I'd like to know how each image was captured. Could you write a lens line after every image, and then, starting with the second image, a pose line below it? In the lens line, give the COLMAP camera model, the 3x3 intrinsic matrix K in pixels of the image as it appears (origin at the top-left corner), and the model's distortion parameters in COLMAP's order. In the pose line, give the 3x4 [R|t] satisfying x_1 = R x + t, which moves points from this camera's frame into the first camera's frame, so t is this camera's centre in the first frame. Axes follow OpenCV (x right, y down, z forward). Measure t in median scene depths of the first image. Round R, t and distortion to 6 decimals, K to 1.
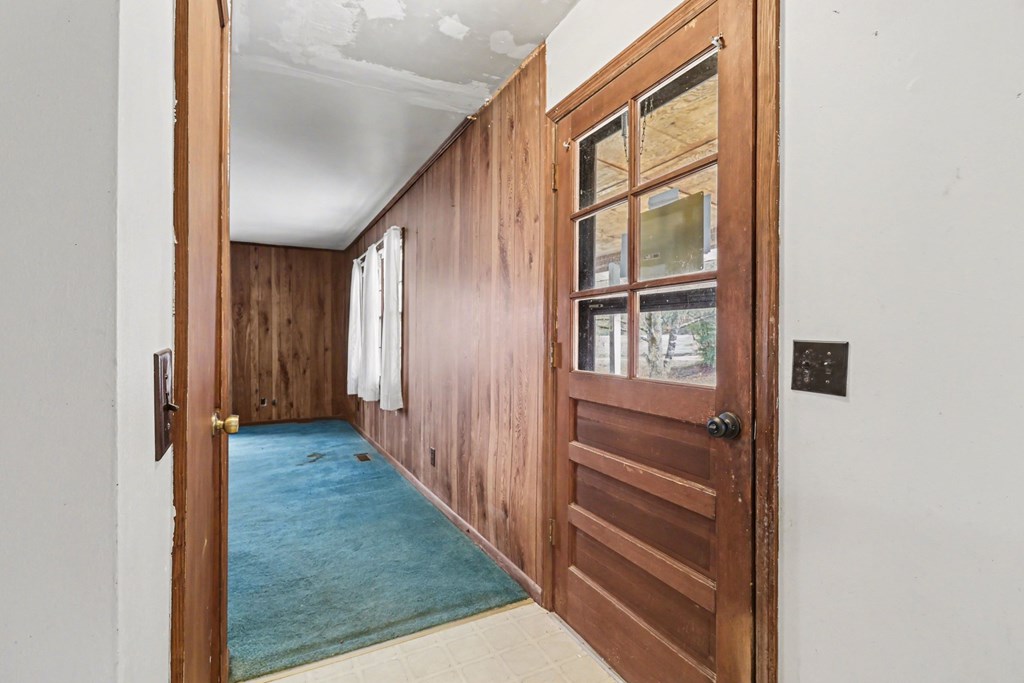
lens RADIAL K [[476.5, 0, 510.9], [0, 476.5, 342.9], [0, 0, 1]] dist [0.001359, -0.000716]
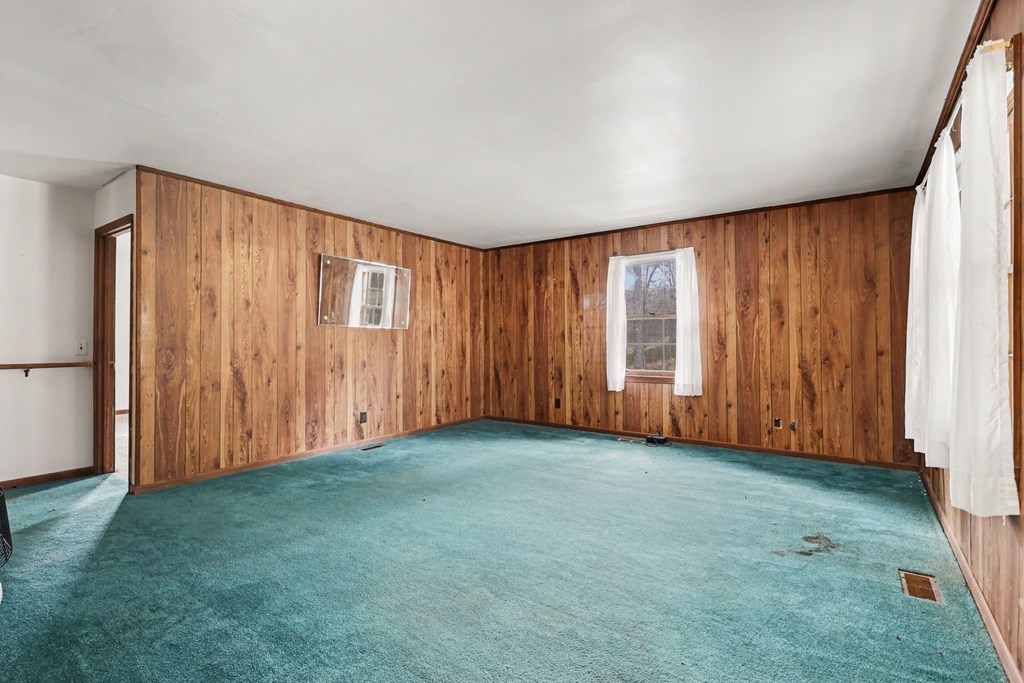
lens RADIAL K [[476.5, 0, 510.5], [0, 476.5, 336.7], [0, 0, 1]] dist [0.001359, -0.000716]
pose [[0.436021, -0.009681, -0.899884, -0.042643], [0.002055, 0.999950, -0.009762, -0.001876], [0.899934, 0.002407, 0.436019, 0.316260]]
